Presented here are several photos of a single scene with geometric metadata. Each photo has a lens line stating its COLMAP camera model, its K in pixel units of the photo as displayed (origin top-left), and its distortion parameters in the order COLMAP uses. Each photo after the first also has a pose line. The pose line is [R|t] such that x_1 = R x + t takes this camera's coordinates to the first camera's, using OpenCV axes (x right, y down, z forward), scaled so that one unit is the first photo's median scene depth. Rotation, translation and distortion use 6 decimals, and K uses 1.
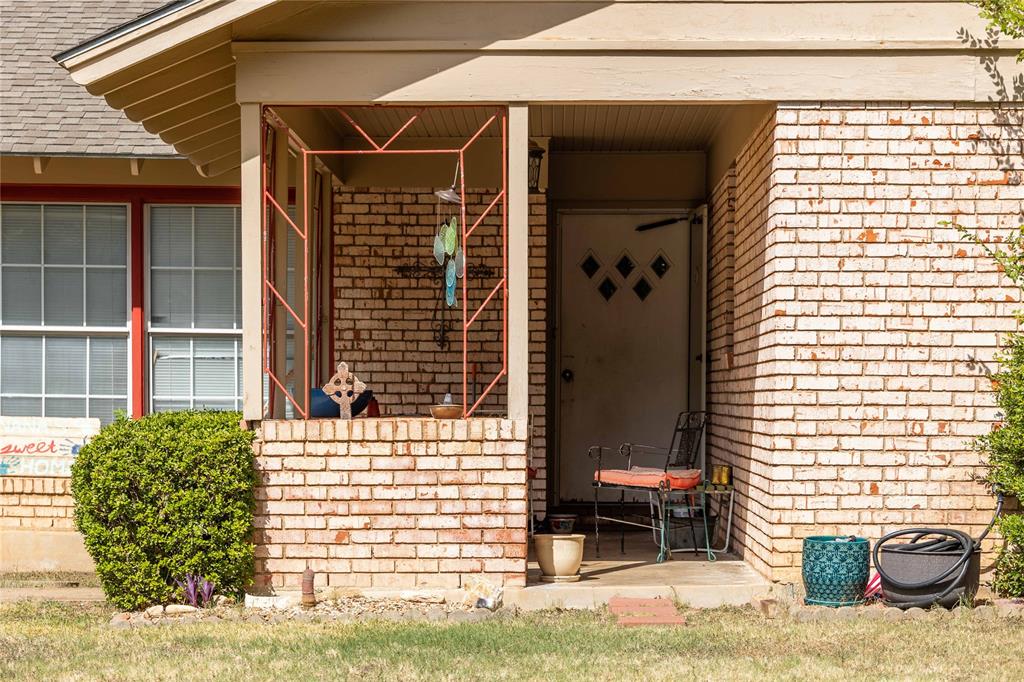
lens RADIAL K [[2658.5, 0, 512.5], [0, 2658.5, 340.9], [0, 0, 1]] dist [0.143371, 0.000000]
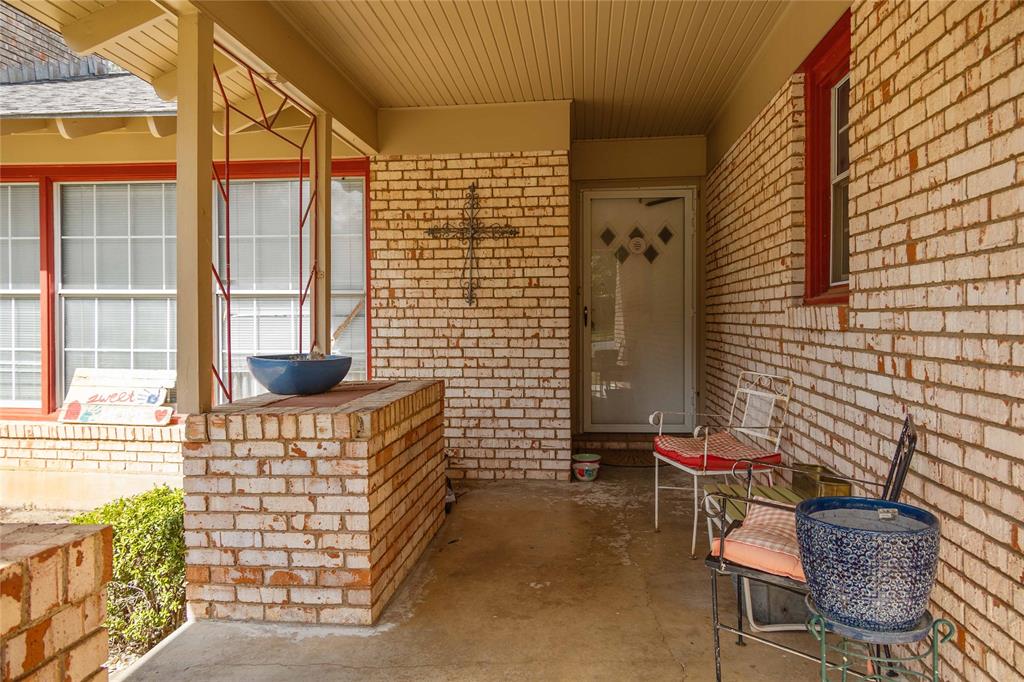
lens RADIAL K [[731.8, 0, 503.7], [0, 731.8, 329.7], [0, 0, 1]] dist [-0.013034, 0.000148]
pose [[0.995155, -0.009295, -0.097877, 0.015033], [0.013282, 0.999105, 0.040170, 0.001143], [0.097416, -0.041275, 0.994388, 0.710306]]
